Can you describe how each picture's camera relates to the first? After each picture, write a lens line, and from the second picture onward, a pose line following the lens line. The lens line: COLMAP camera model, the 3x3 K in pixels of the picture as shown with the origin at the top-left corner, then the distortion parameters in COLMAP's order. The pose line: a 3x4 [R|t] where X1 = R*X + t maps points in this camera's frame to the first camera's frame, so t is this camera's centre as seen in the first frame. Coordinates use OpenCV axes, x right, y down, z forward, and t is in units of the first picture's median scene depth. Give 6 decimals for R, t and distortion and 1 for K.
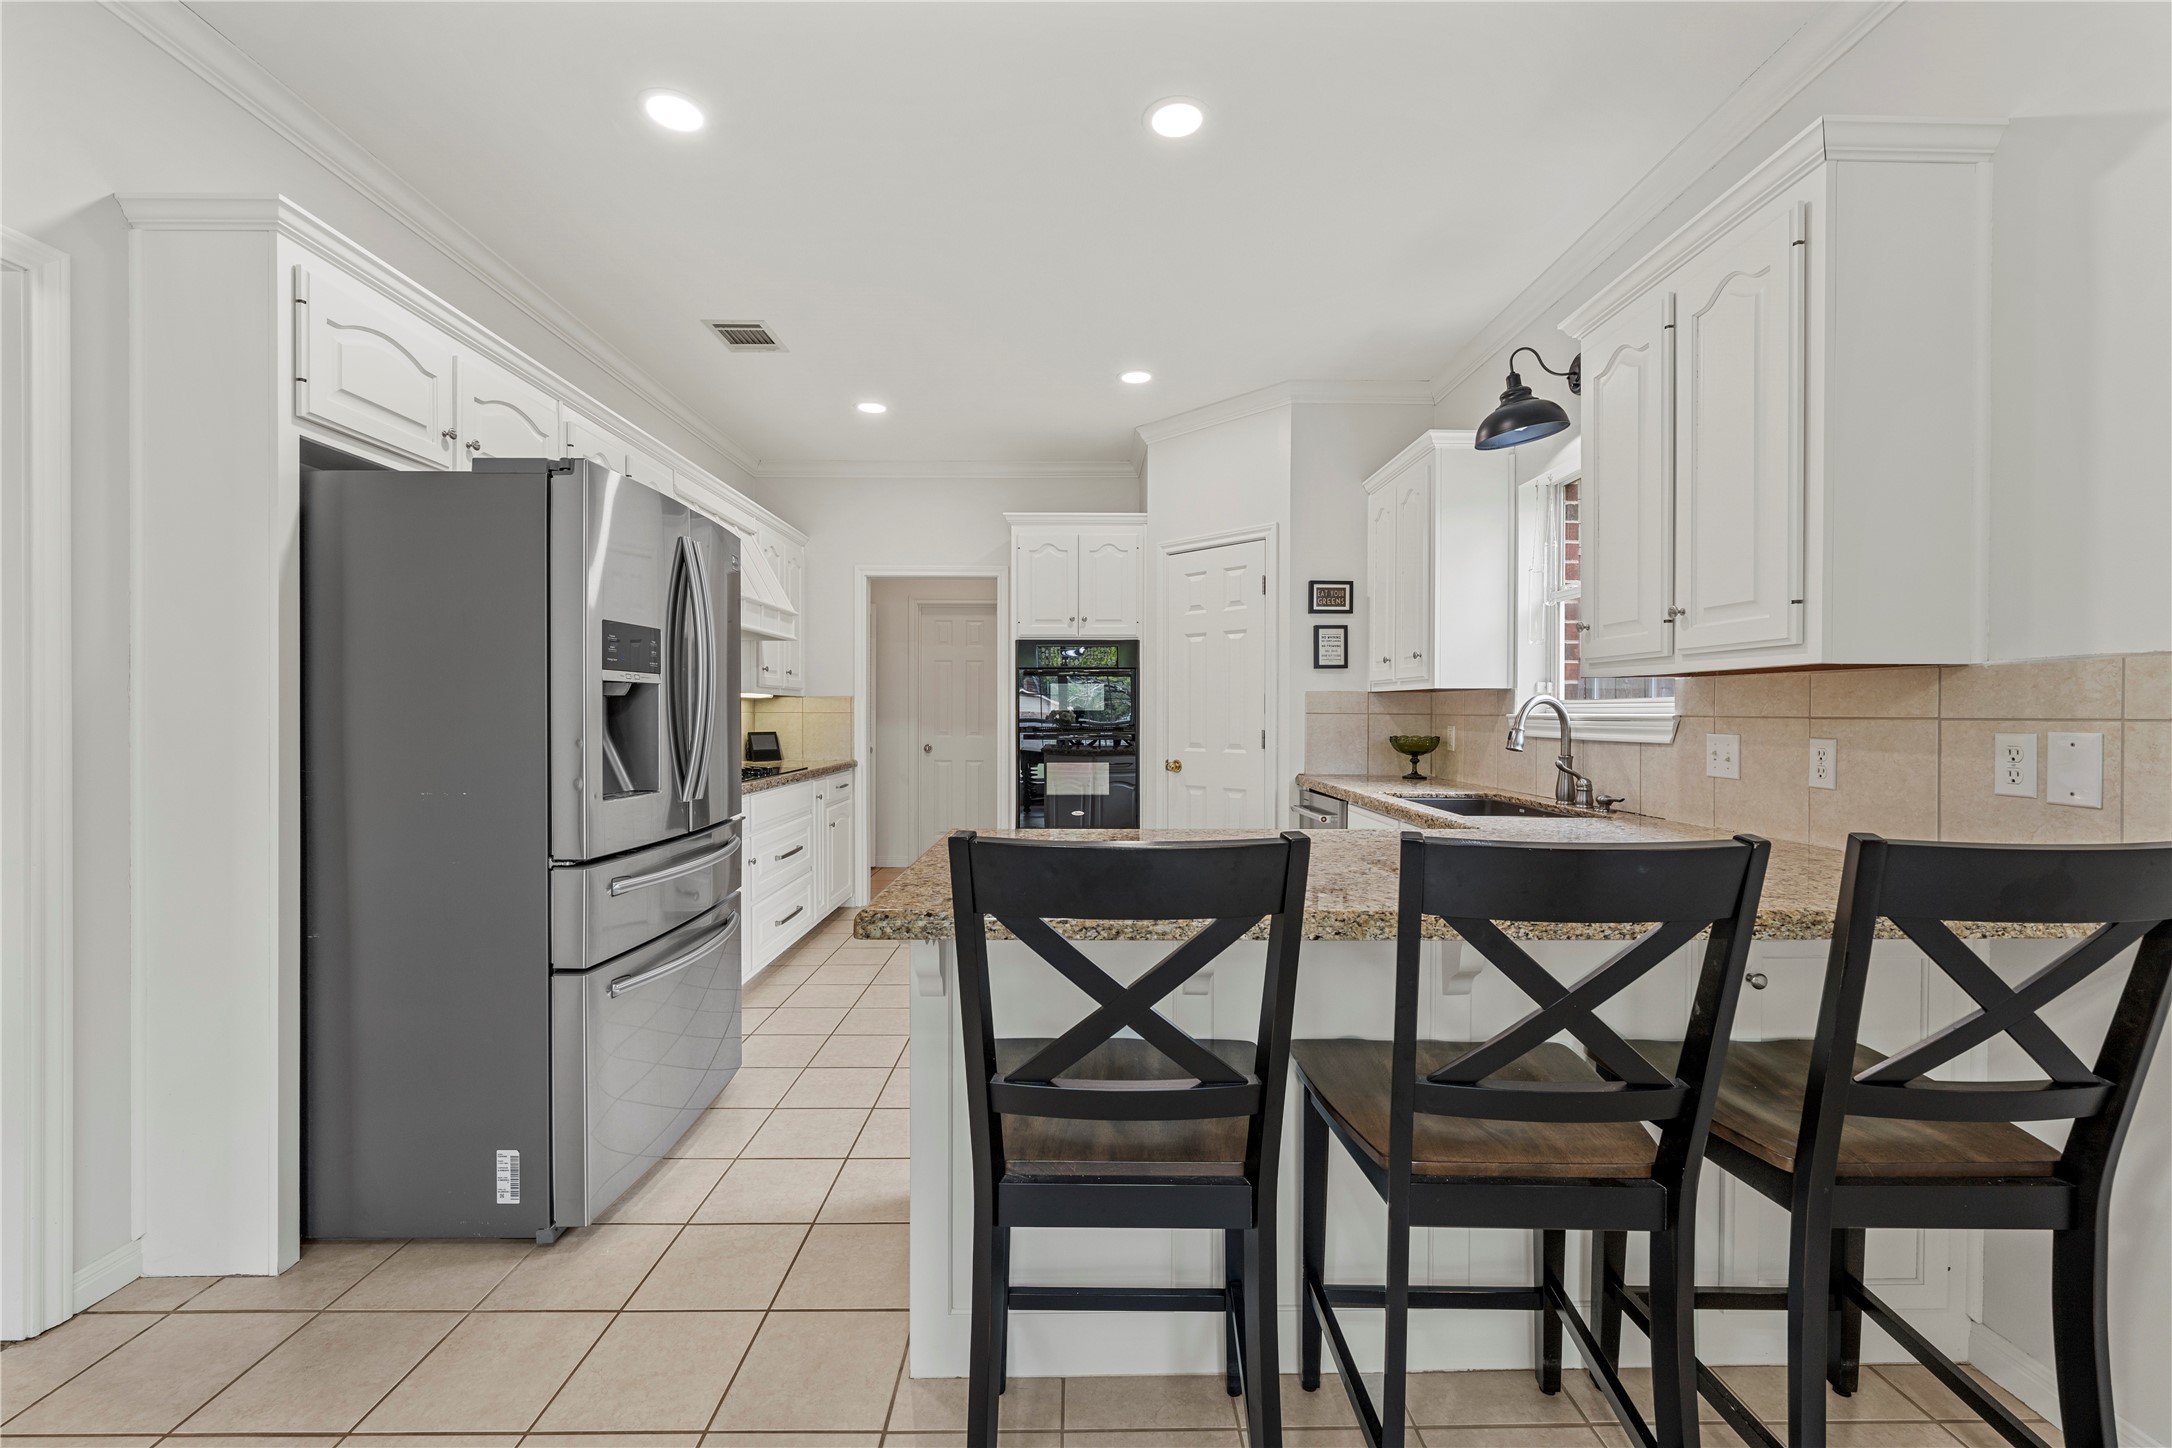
lens RADIAL K [[865.9, 0, 1078.3], [0, 865.9, 723.4], [0, 0, 1]] dist [-0.003022, 0.000699]
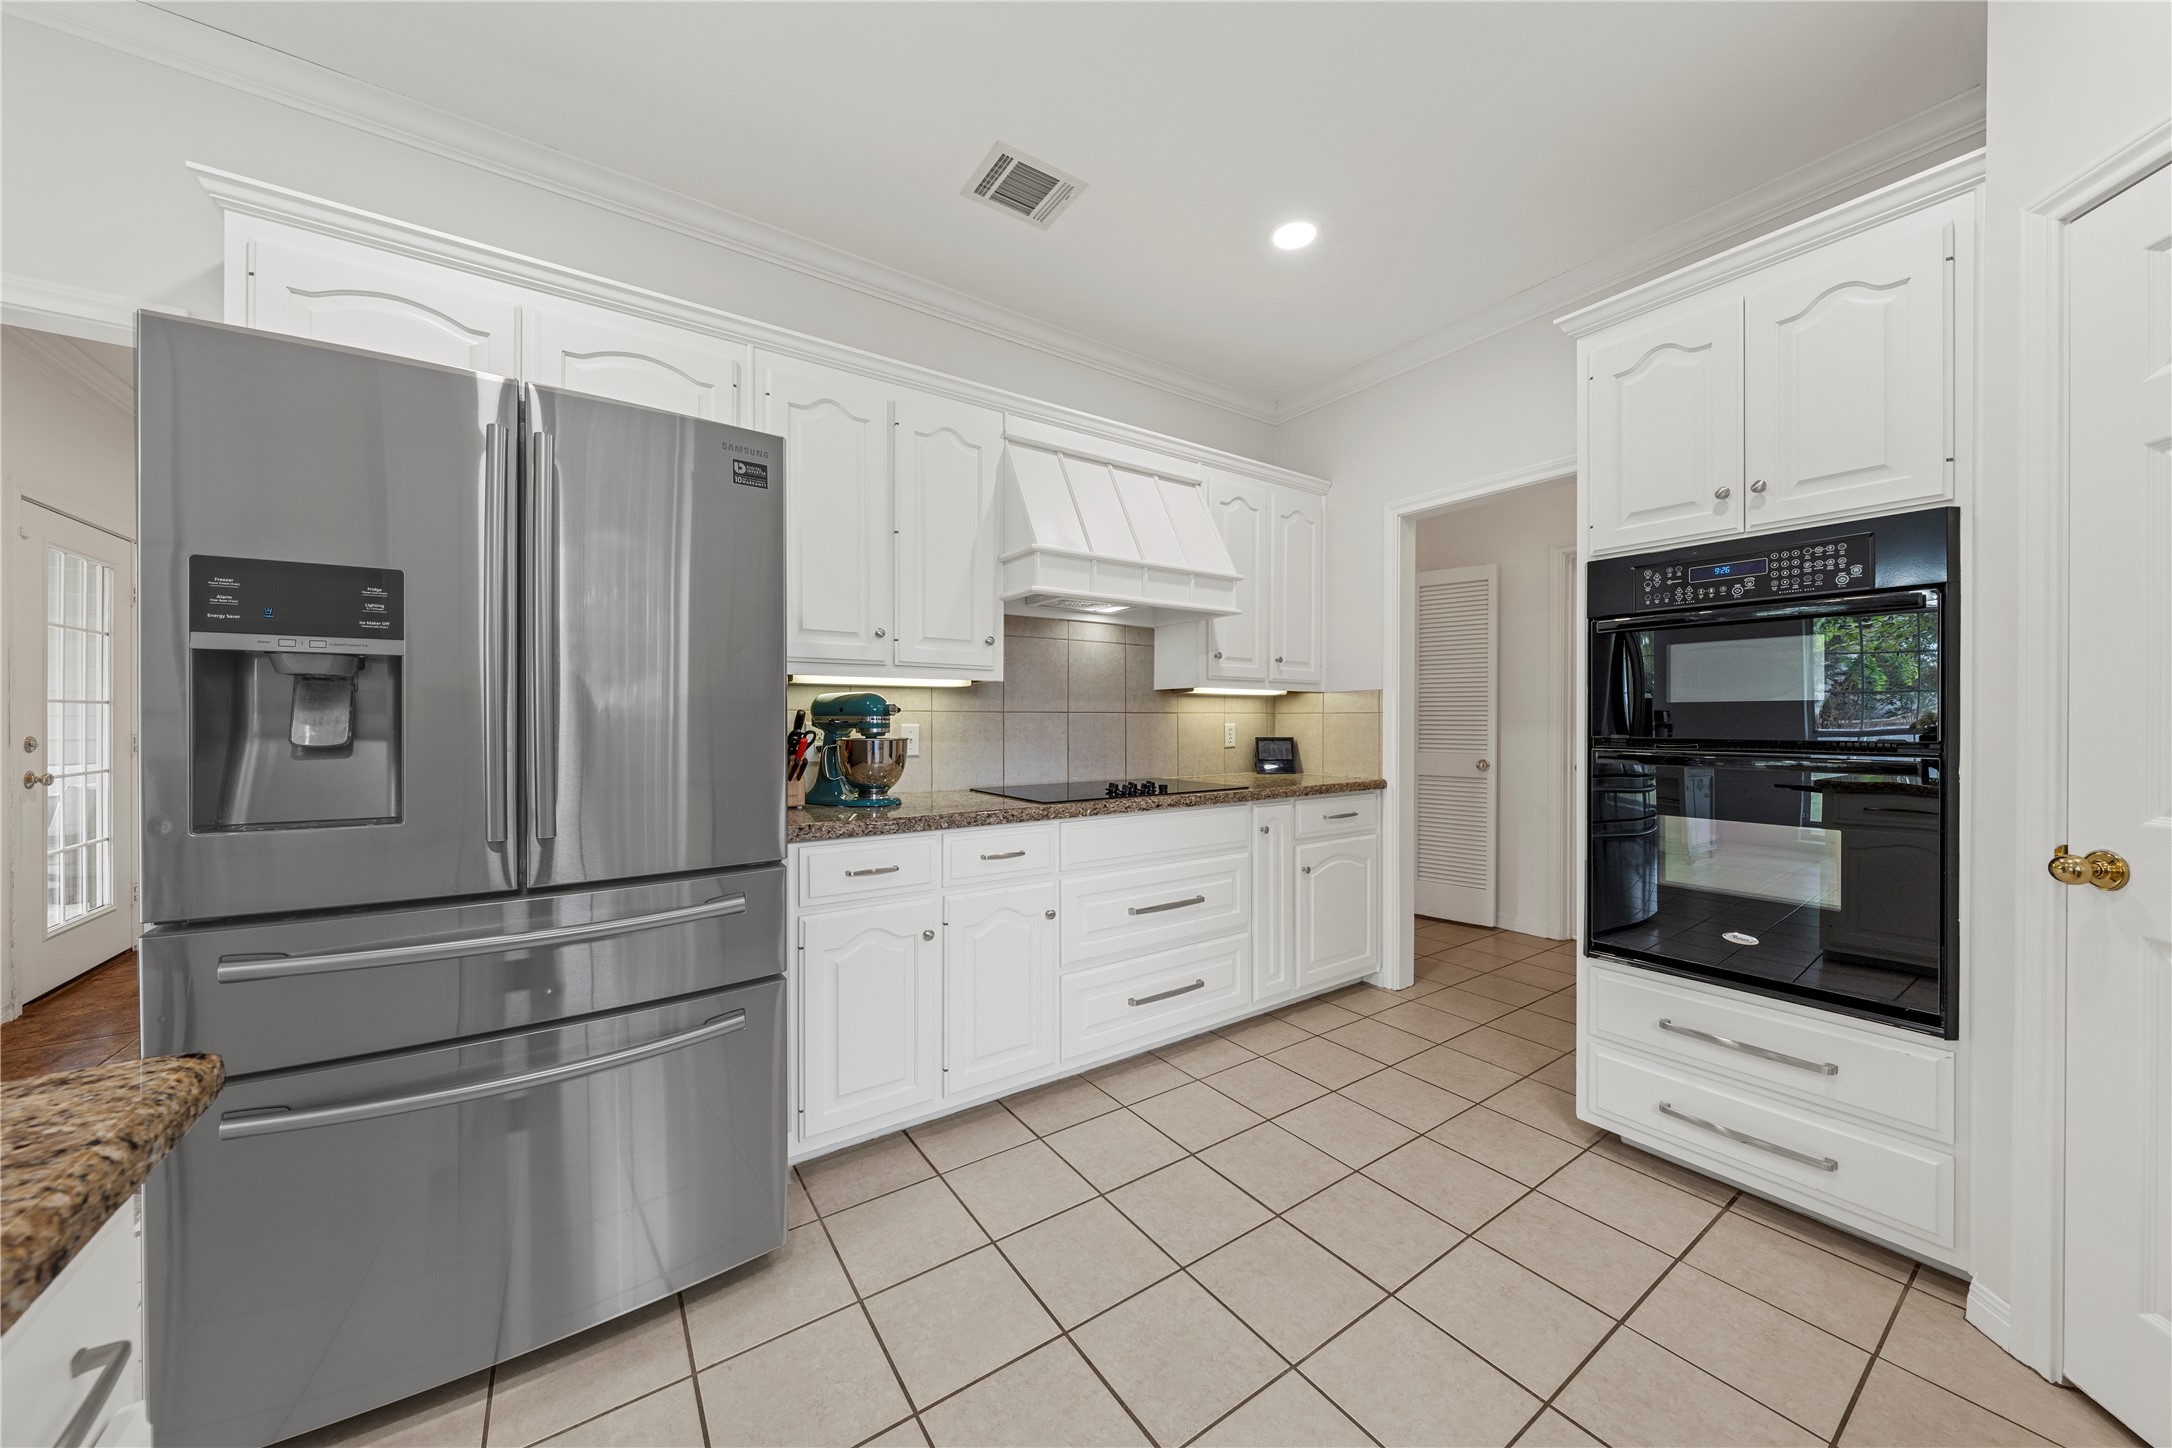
lens RADIAL K [[745.5, 0, 1081.0], [0, 745.5, 728.7], [0, 0, 1]] dist [-0.003053, -0.000240]
pose [[0.563894, 0.010948, -0.825775, 0.141632], [-0.011672, 0.999918, 0.005287, 0.000397], [0.825765, 0.006658, 0.563975, 0.602041]]
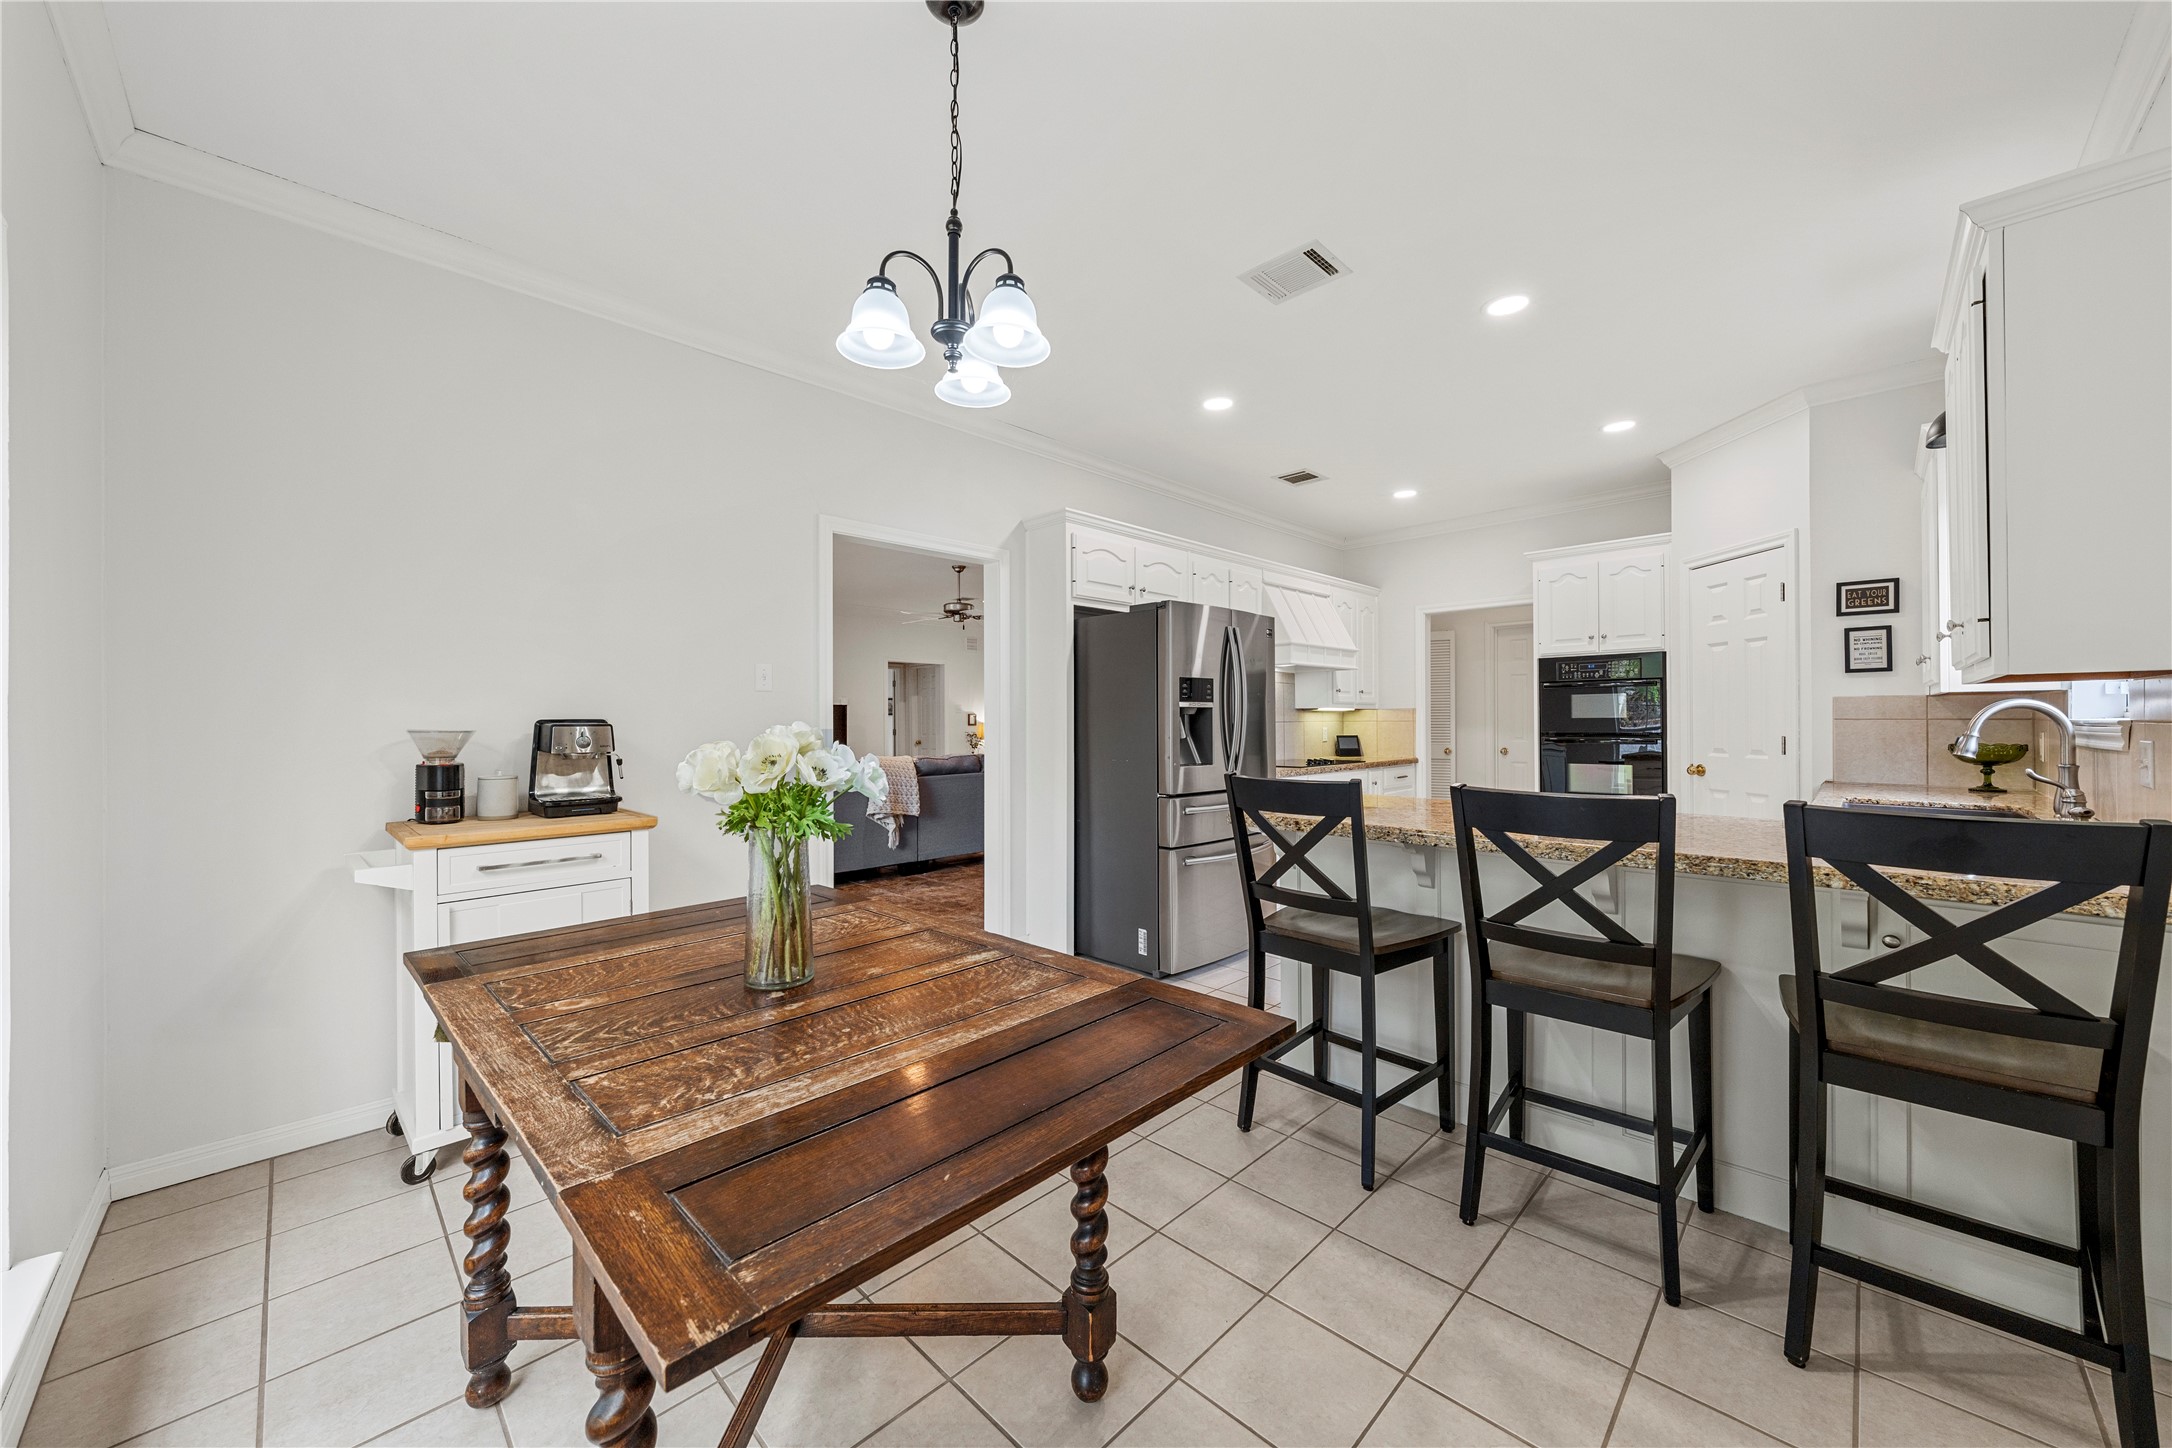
lens RADIAL K [[791.7, 0, 1087.4], [0, 791.7, 729.8], [0, 0, 1]] dist [-0.001009, -0.000032]
pose [[0.710940, -0.000047, -0.703253, 0.293193], [-0.002405, 0.999994, -0.002497, 0.005089], [0.703249, 0.003466, 0.710936, -0.230223]]
